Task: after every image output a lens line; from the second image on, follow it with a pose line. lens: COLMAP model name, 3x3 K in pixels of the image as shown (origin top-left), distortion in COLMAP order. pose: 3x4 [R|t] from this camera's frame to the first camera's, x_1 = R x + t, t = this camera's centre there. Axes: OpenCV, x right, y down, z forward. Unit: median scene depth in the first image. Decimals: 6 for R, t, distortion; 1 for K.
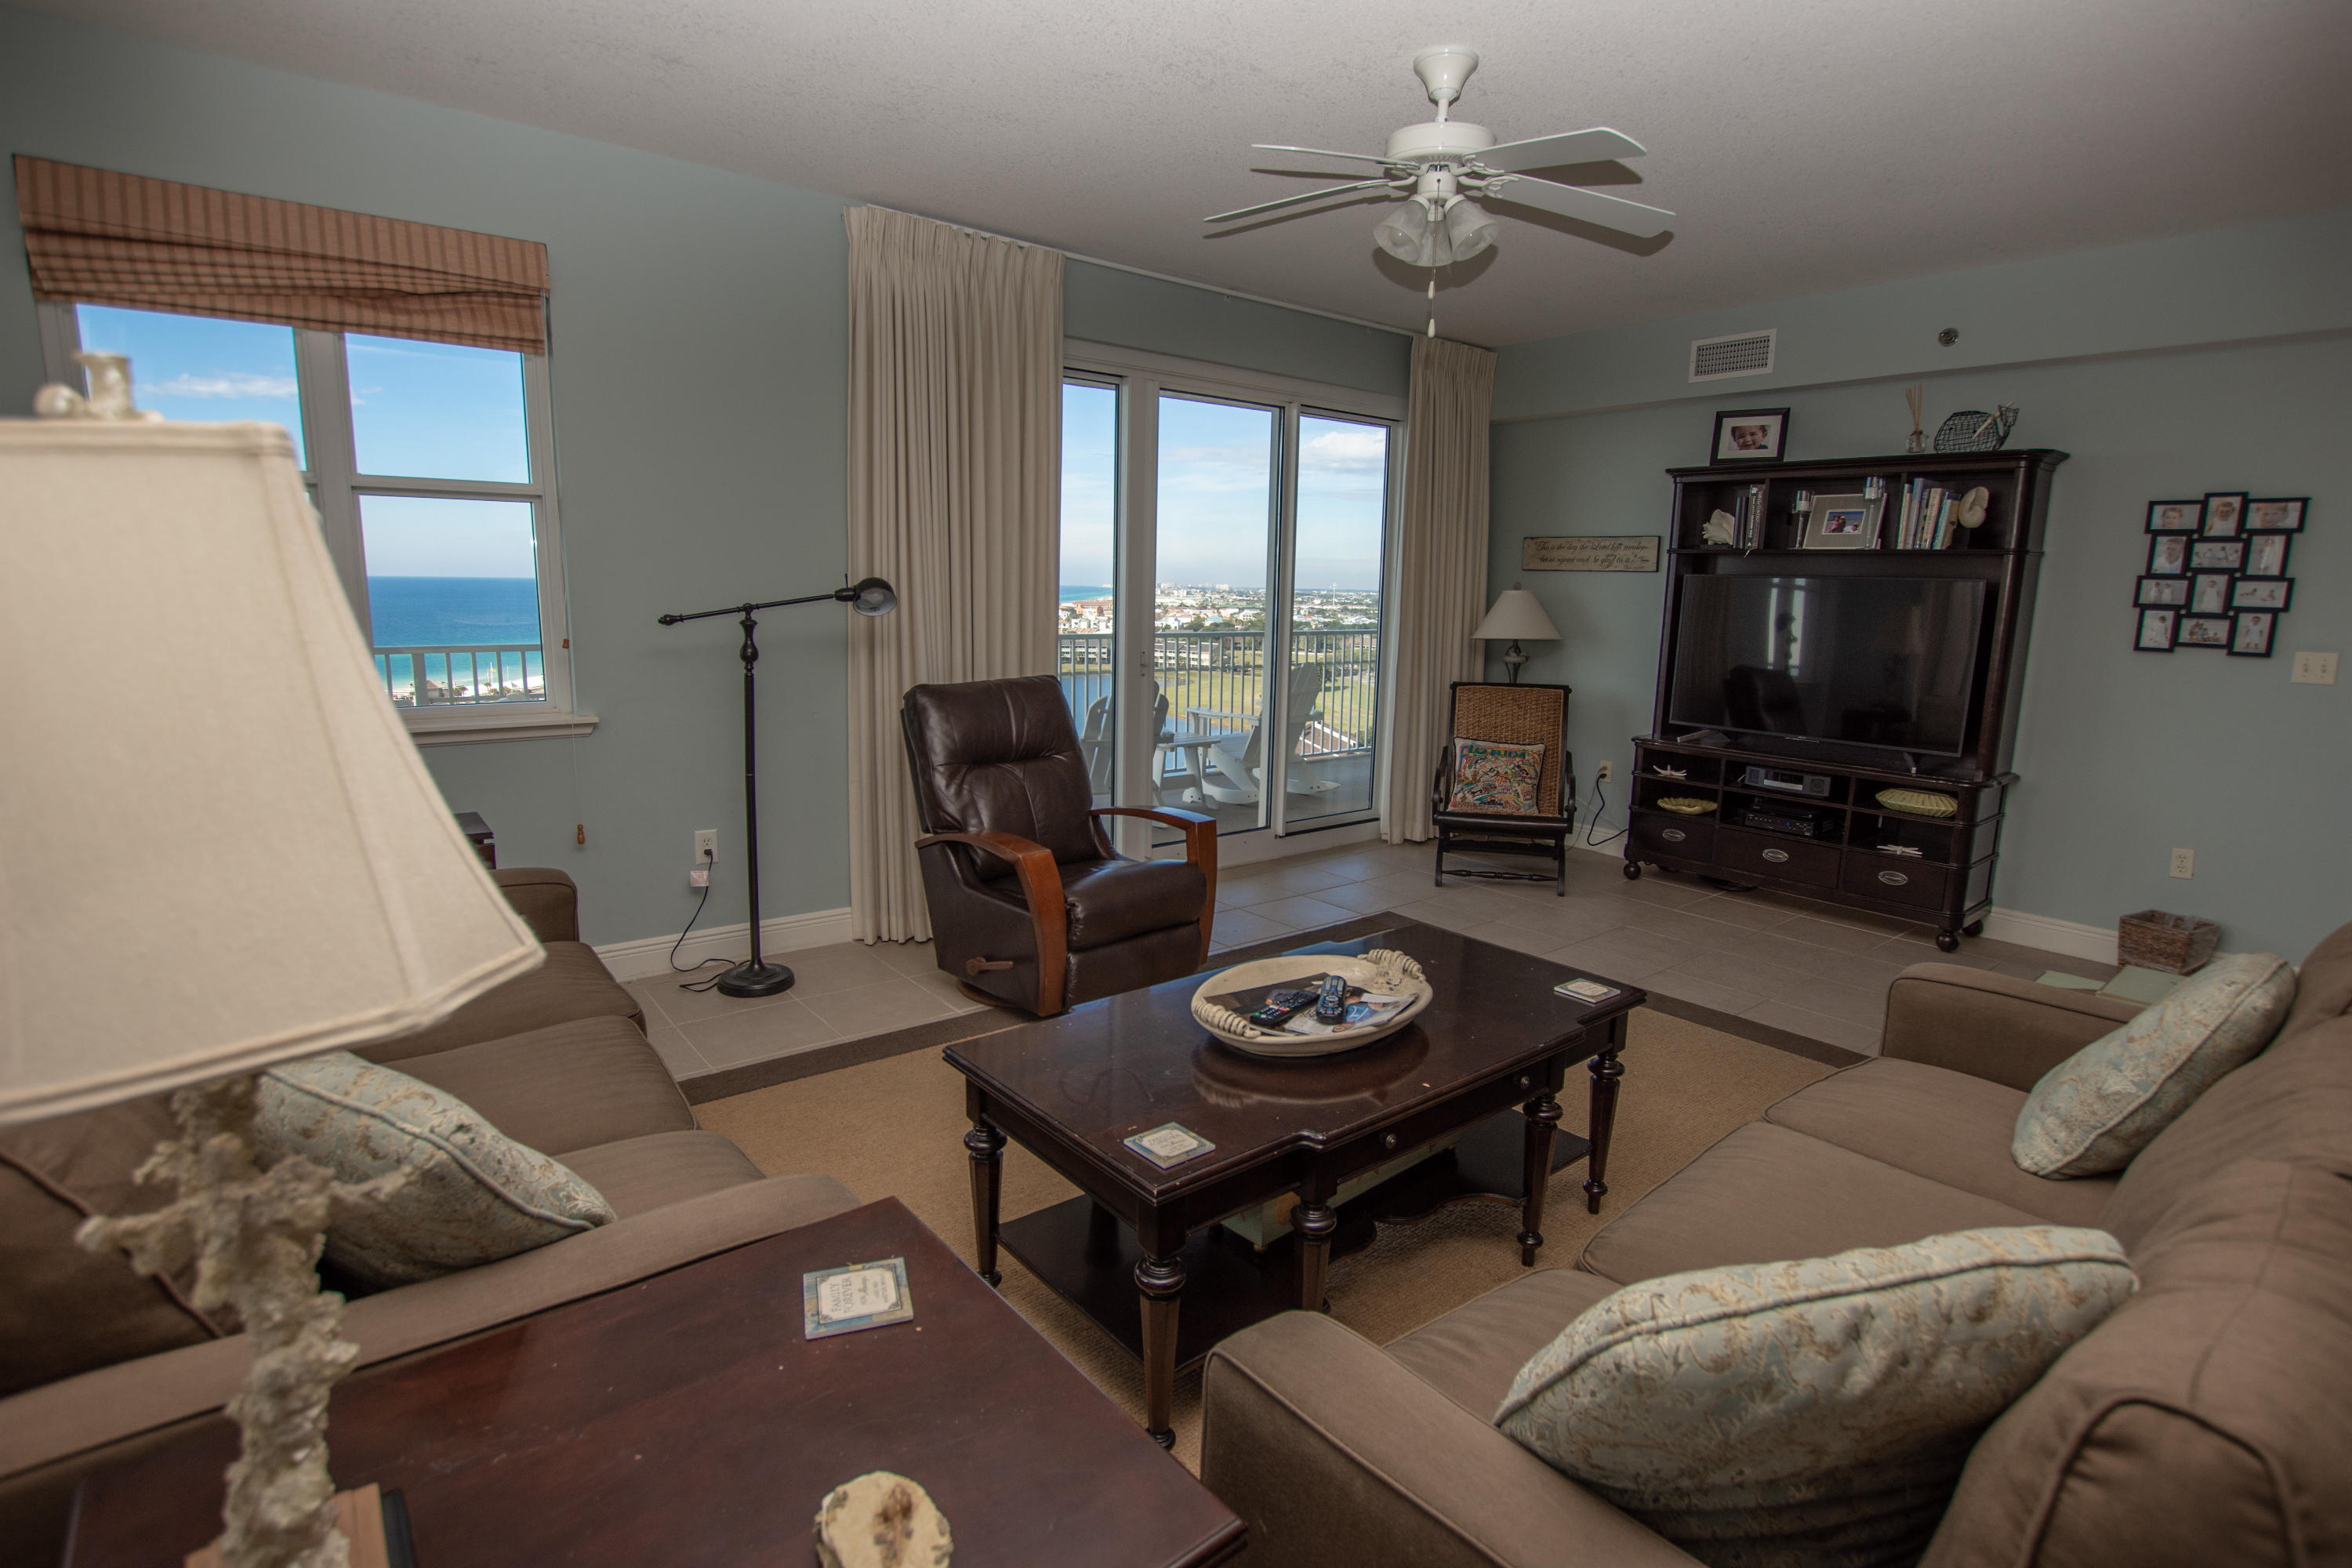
lens RADIAL K [[1144.6, 0, 1192.7], [0, 1144.6, 785.1], [0, 0, 1]] dist [-0.011431, 0.001186]
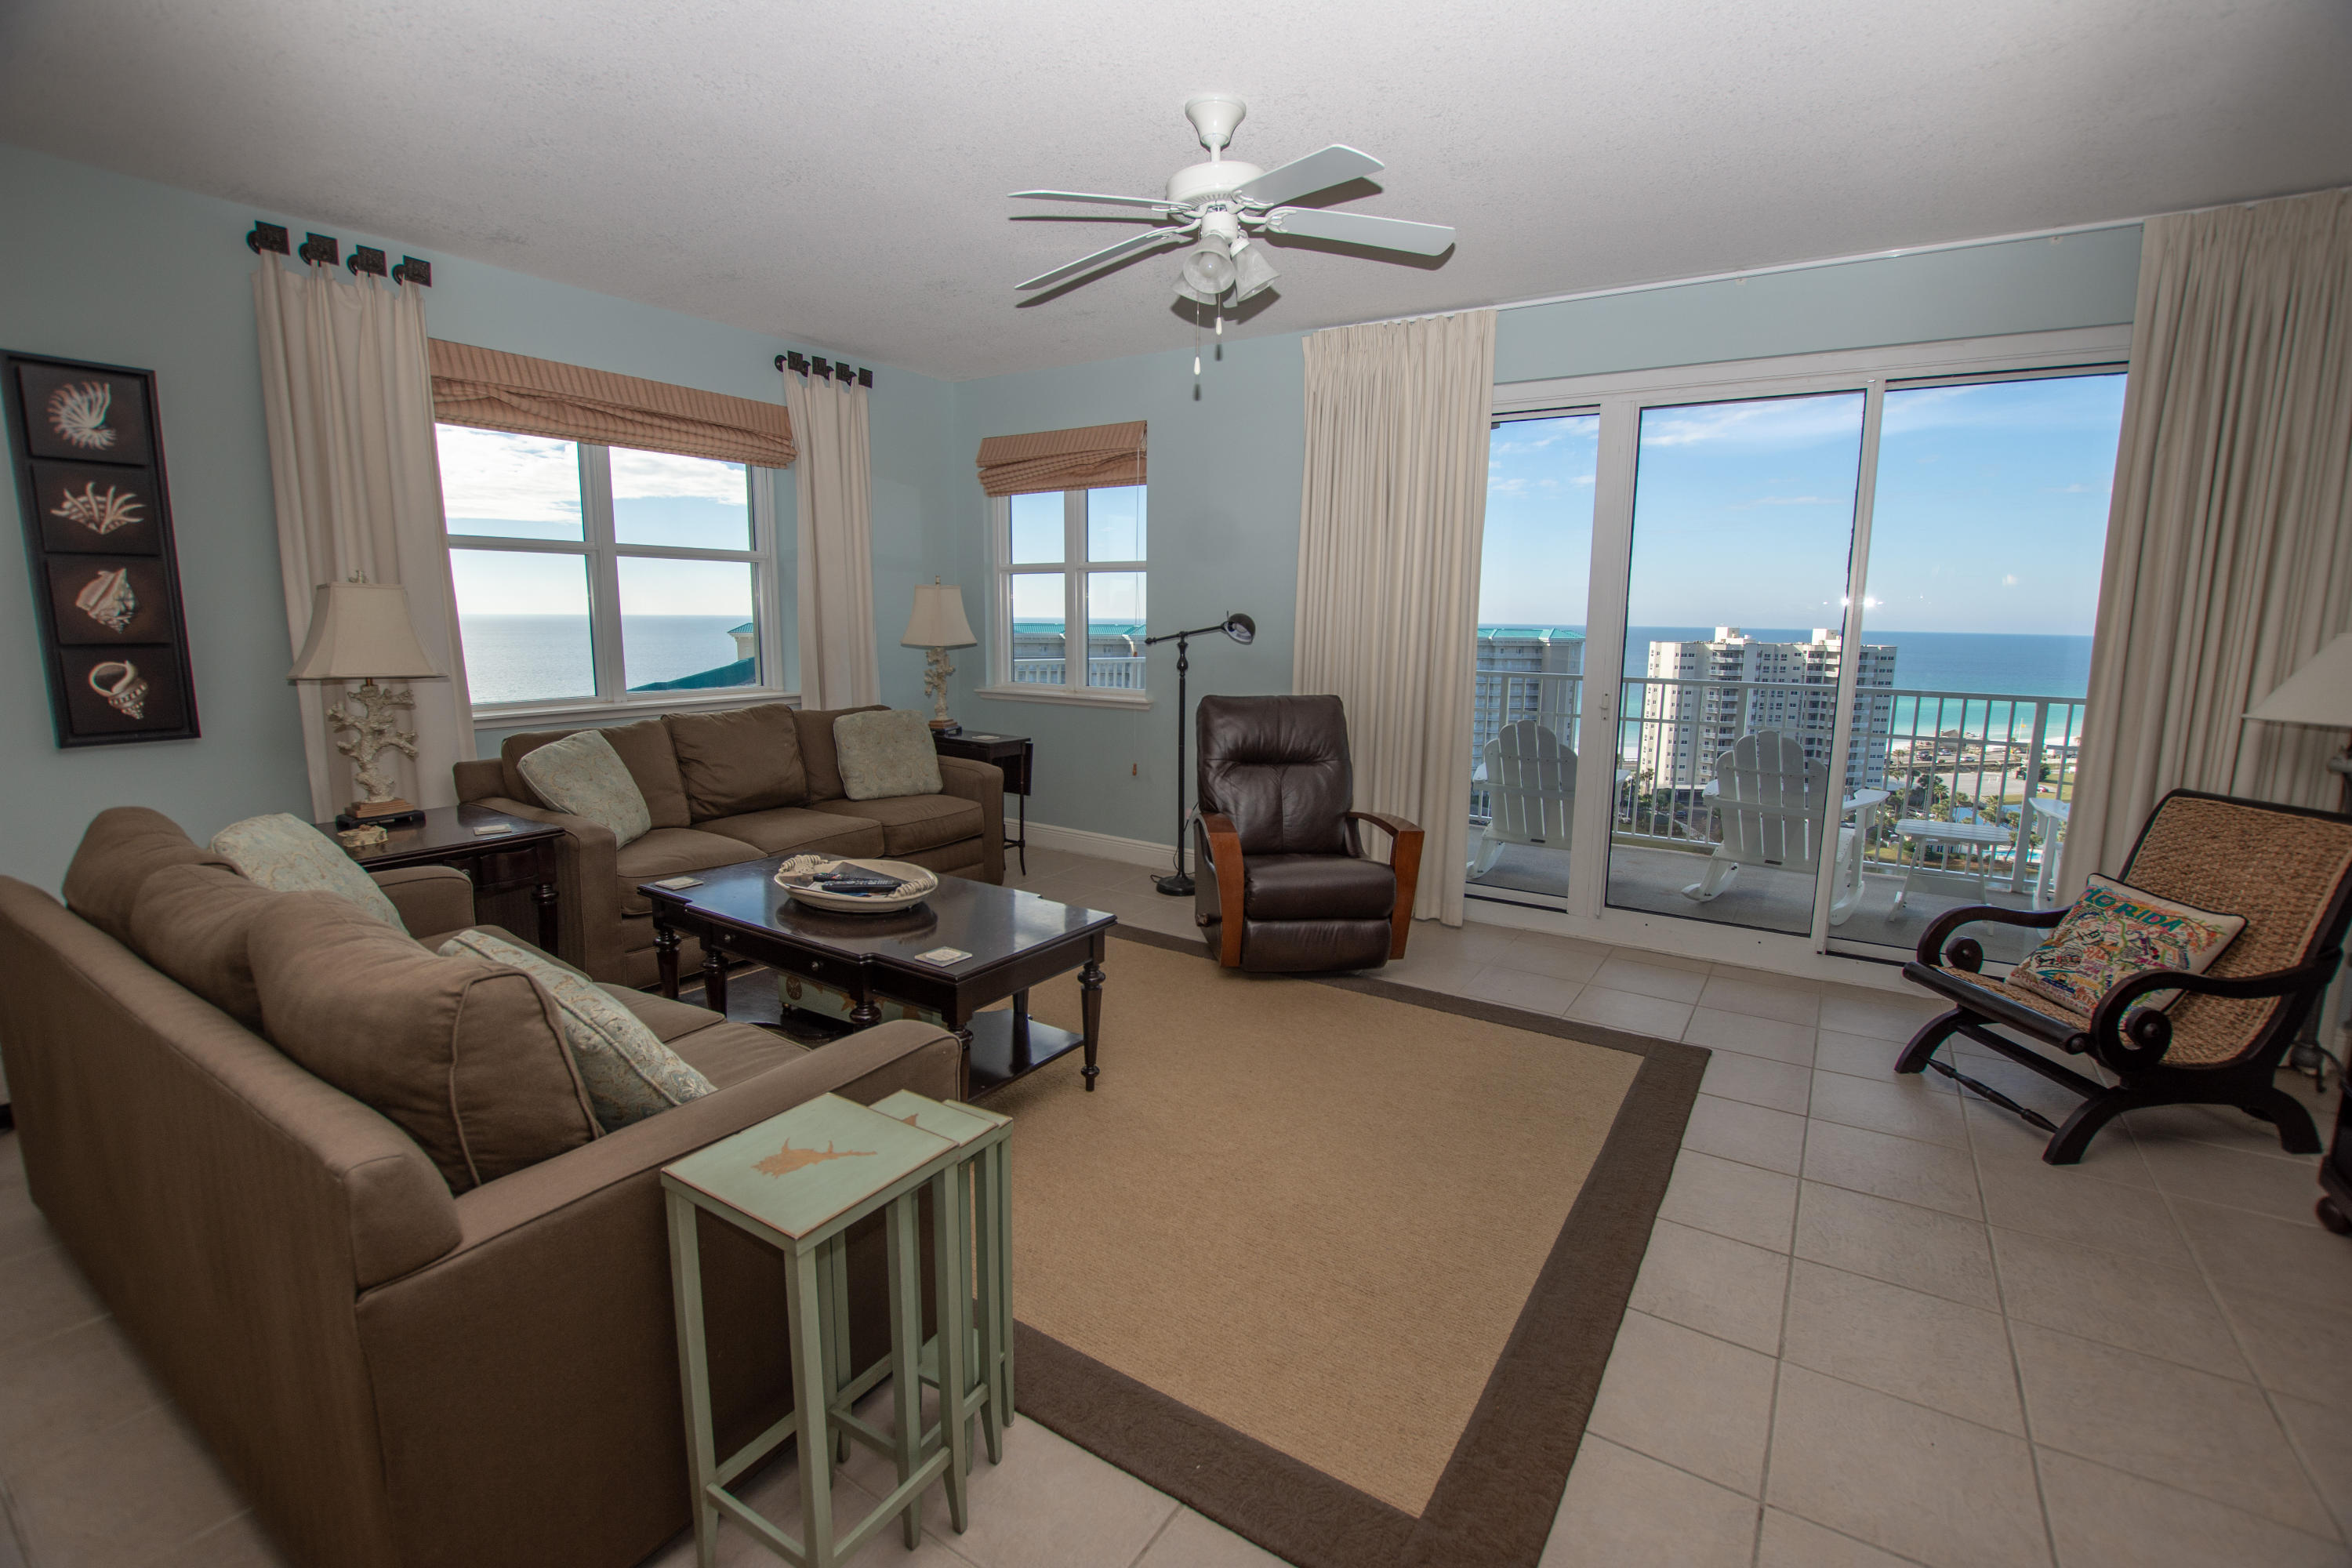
lens RADIAL K [[1068.9, 0, 1166.4], [0, 1068.9, 777.5], [0, 0, 1]] dist [-0.034677, 0.006546]
pose [[0.294698, 0.131373, -0.946517, 0.862092], [-0.174586, 0.981235, 0.081835, -0.073984], [0.939507, 0.141132, 0.312104, 0.510642]]
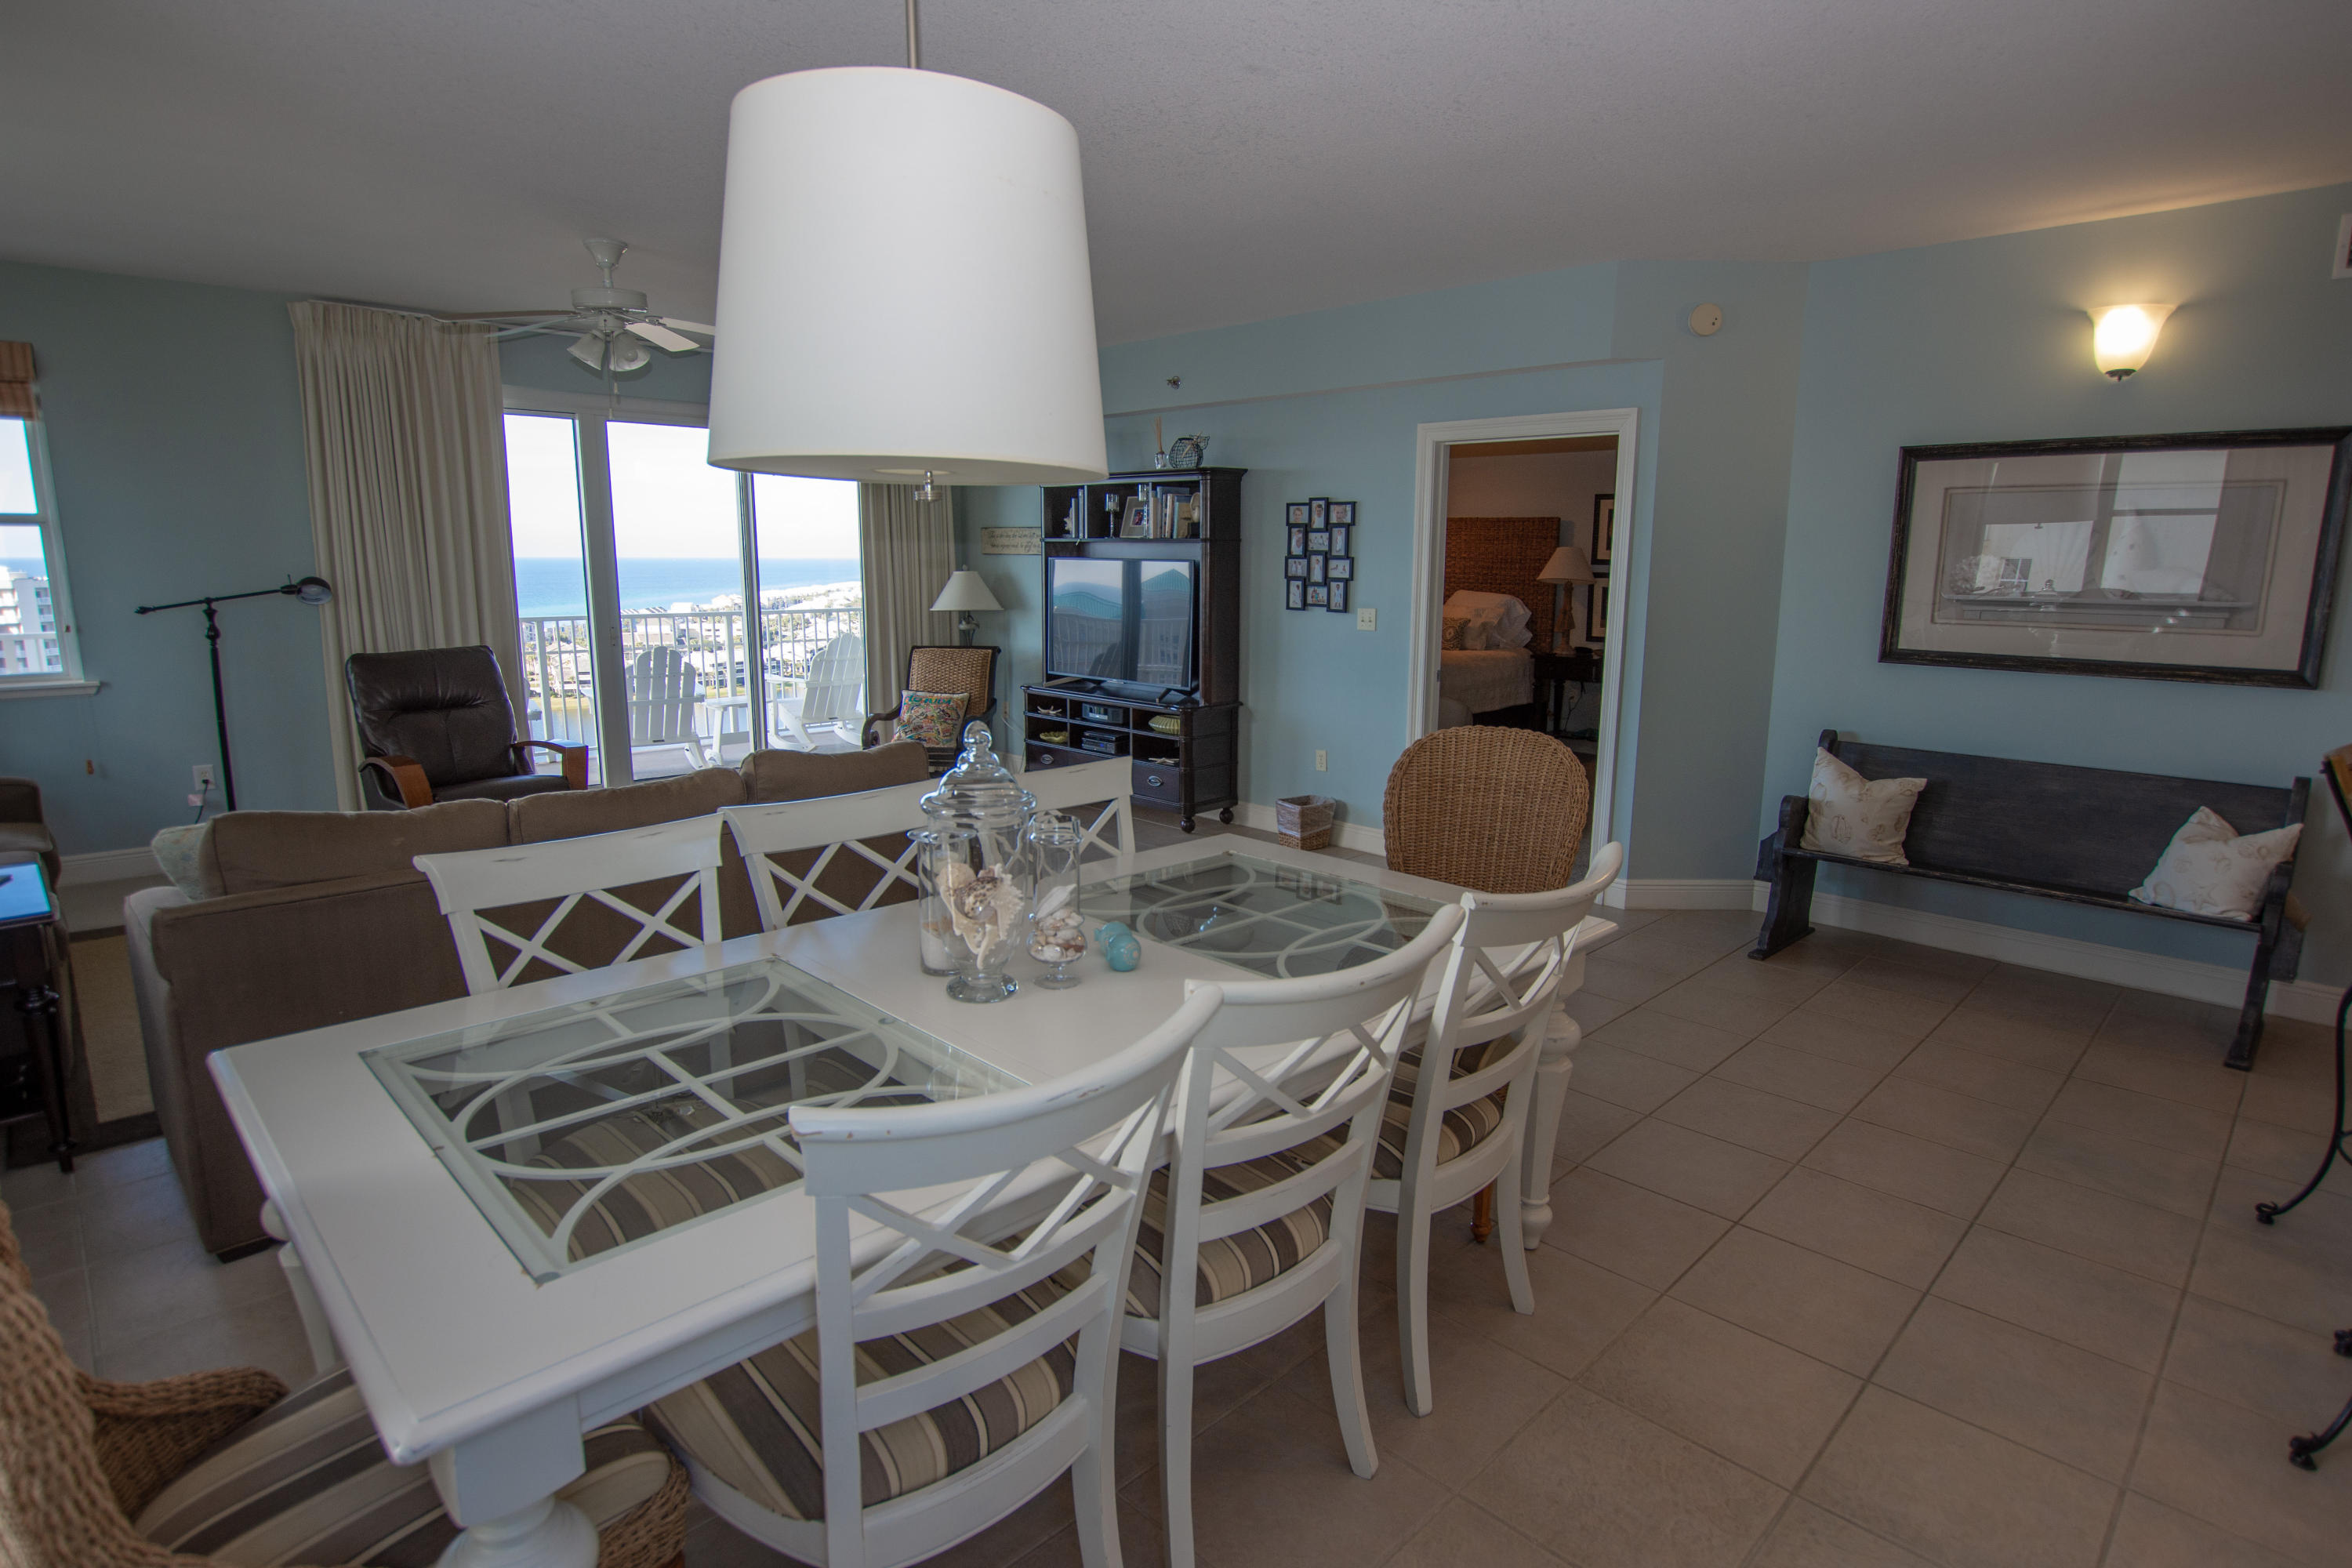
lens RADIAL K [[1227.7, 0, 1176.5], [0, 1227.7, 780.2], [0, 0, 1]] dist [0.002890, 0.000936]
pose [[0.996974, -0.030287, 0.071596, 0.603716], [0.029638, 0.999510, 0.010112, 0.074901], [-0.071867, -0.007959, 0.997382, -0.521918]]
